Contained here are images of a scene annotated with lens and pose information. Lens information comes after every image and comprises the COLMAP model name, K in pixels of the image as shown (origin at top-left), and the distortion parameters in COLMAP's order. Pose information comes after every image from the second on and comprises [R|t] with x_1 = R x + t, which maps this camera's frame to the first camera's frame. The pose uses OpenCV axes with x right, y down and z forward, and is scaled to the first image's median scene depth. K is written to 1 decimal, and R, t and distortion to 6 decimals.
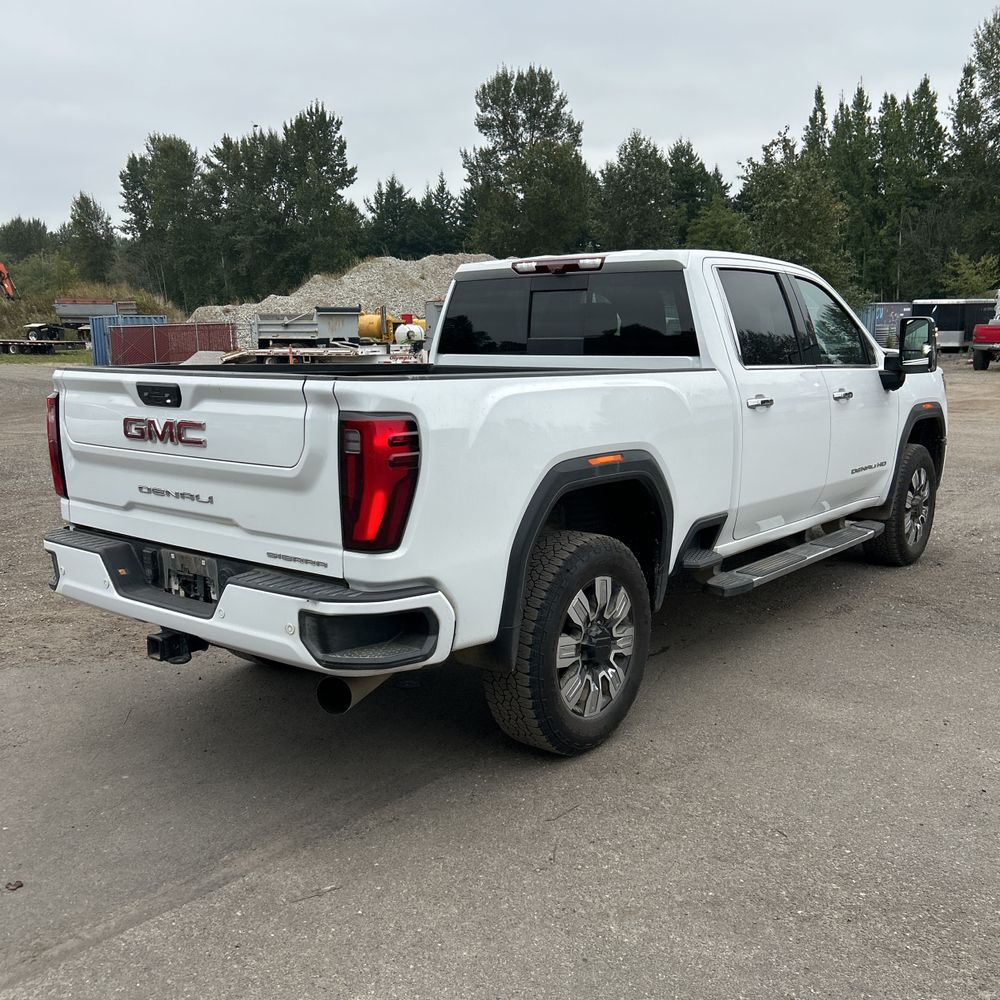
lens RADIAL K [[982.0, 0, 517.6], [0, 982.0, 528.2], [0, 0, 1]] dist [0.035458, -0.021717]
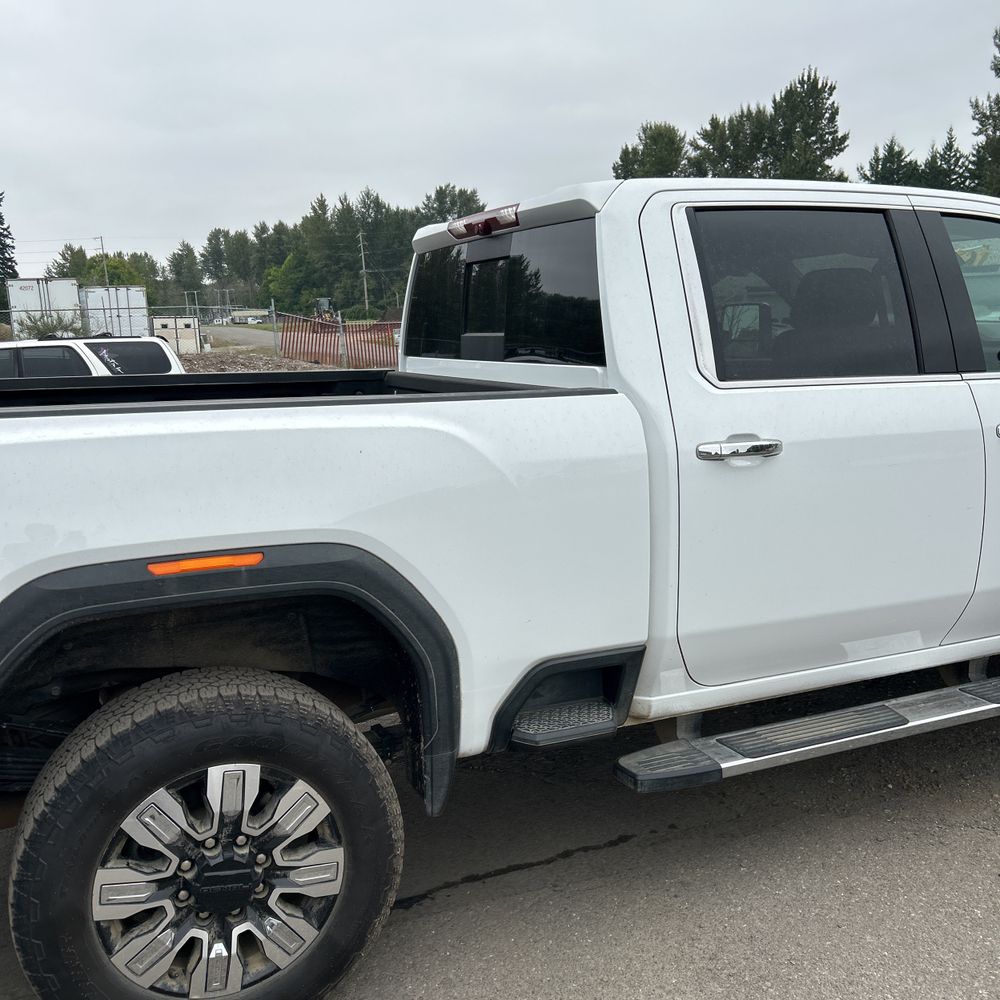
lens RADIAL K [[1010.4, 0, 497.6], [0, 1010.4, 519.1], [0, 0, 1]] dist [0.013288, 0.019164]
pose [[0.889895, 0.067181, -0.451191, 0.452086], [-0.065201, 0.997673, 0.019953, -0.107546], [0.451482, 0.011662, 0.892204, 0.515862]]
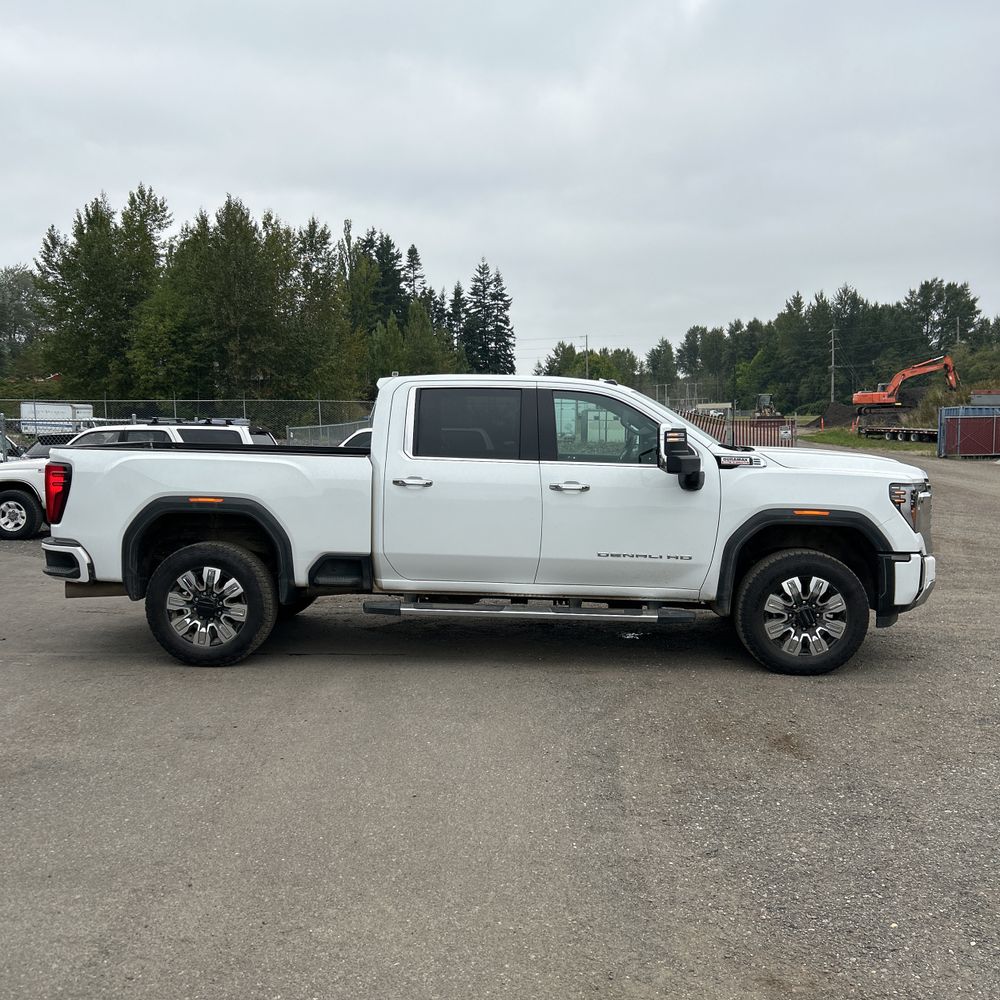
lens RADIAL K [[1007.8, 0, 521.1], [0, 1007.8, 522.9], [0, 0, 1]] dist [0.063335, -0.131157]
pose [[0.614451, 0.087954, -0.784037, 1.733476], [-0.161233, 0.986792, -0.015660, -0.084974], [0.772304, 0.136035, 0.620516, 0.279688]]
